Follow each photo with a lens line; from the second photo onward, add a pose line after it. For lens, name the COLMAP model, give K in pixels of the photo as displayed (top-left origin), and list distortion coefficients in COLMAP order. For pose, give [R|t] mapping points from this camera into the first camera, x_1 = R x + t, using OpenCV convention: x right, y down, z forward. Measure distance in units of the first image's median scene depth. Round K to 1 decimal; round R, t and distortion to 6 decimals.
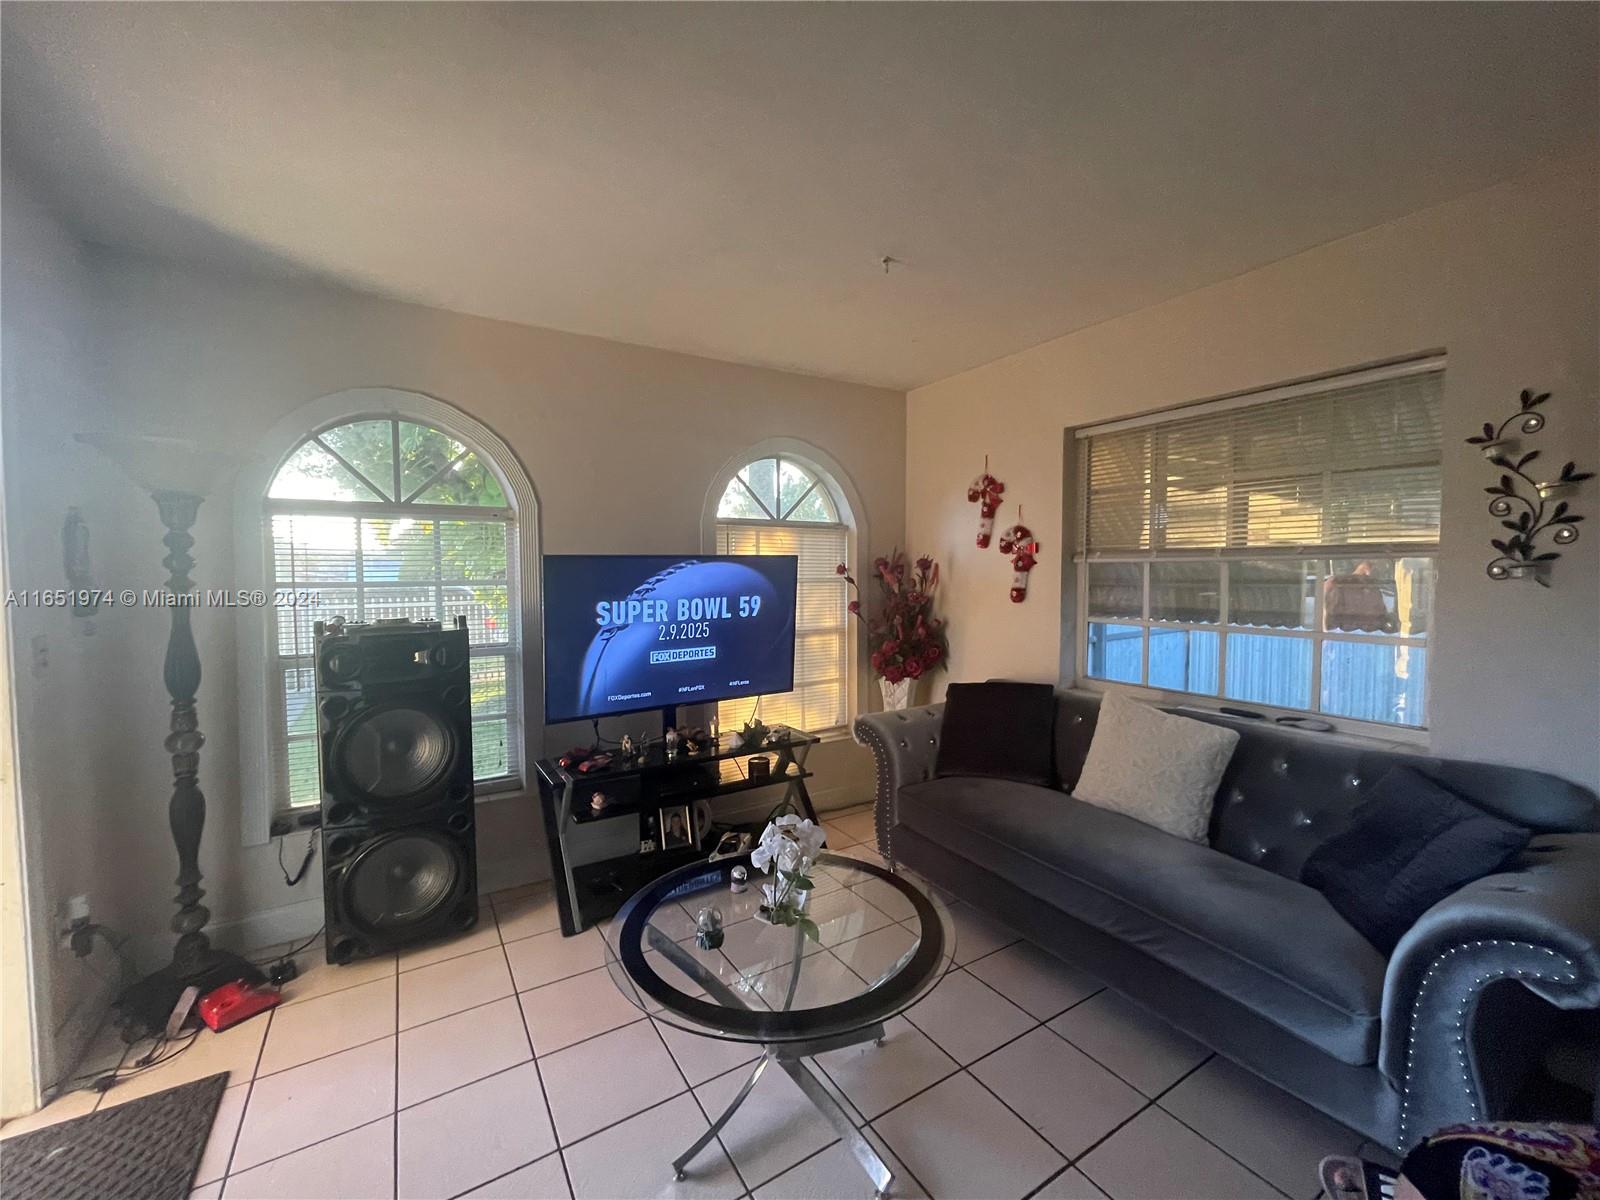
lens RADIAL K [[650.6, 0, 800.0], [0, 650.6, 600.0], [0, 0, 1]] dist [-0.001993, -0.000462]
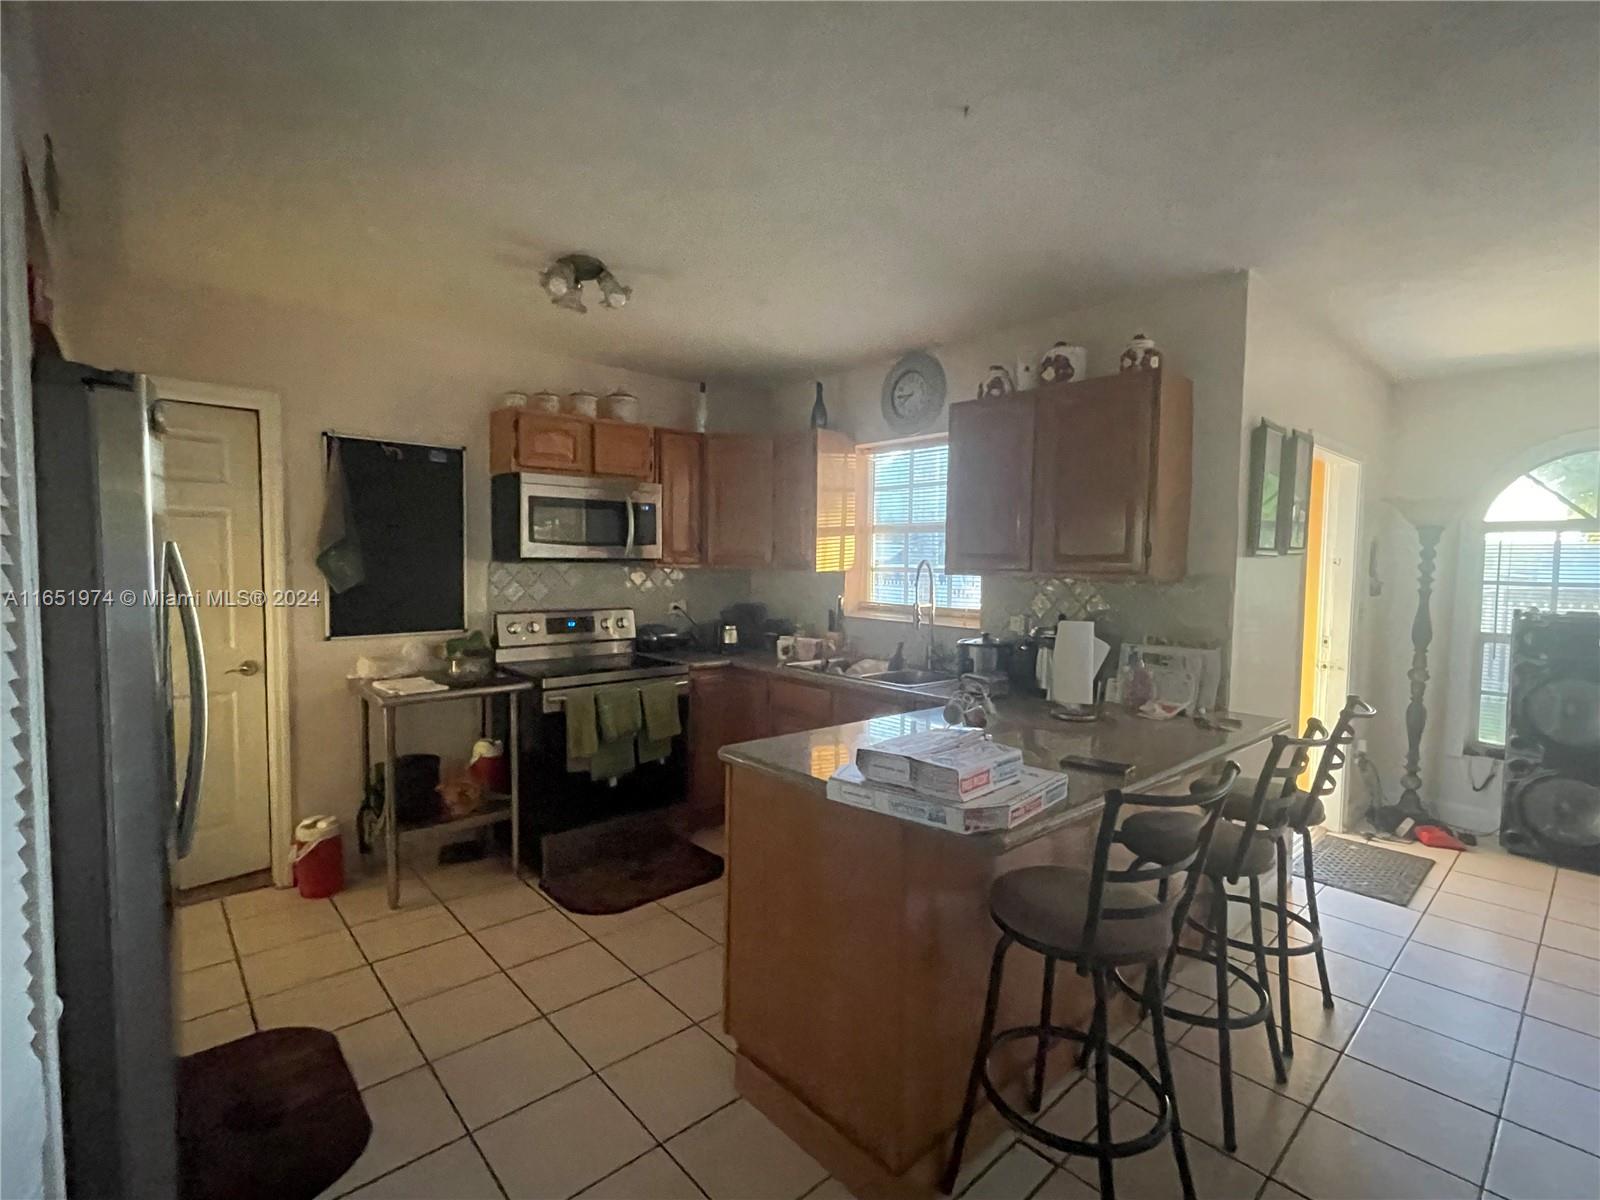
lens RADIAL K [[736.2, 0, 800.0], [0, 736.2, 600.0], [0, 0, 1]] dist [0.002831, 0.000611]
pose [[0.178666, 0.054233, -0.982414, 0.561793], [-0.057674, 0.997340, 0.044569, 0.032483], [0.982218, 0.048697, 0.181319, -0.830252]]
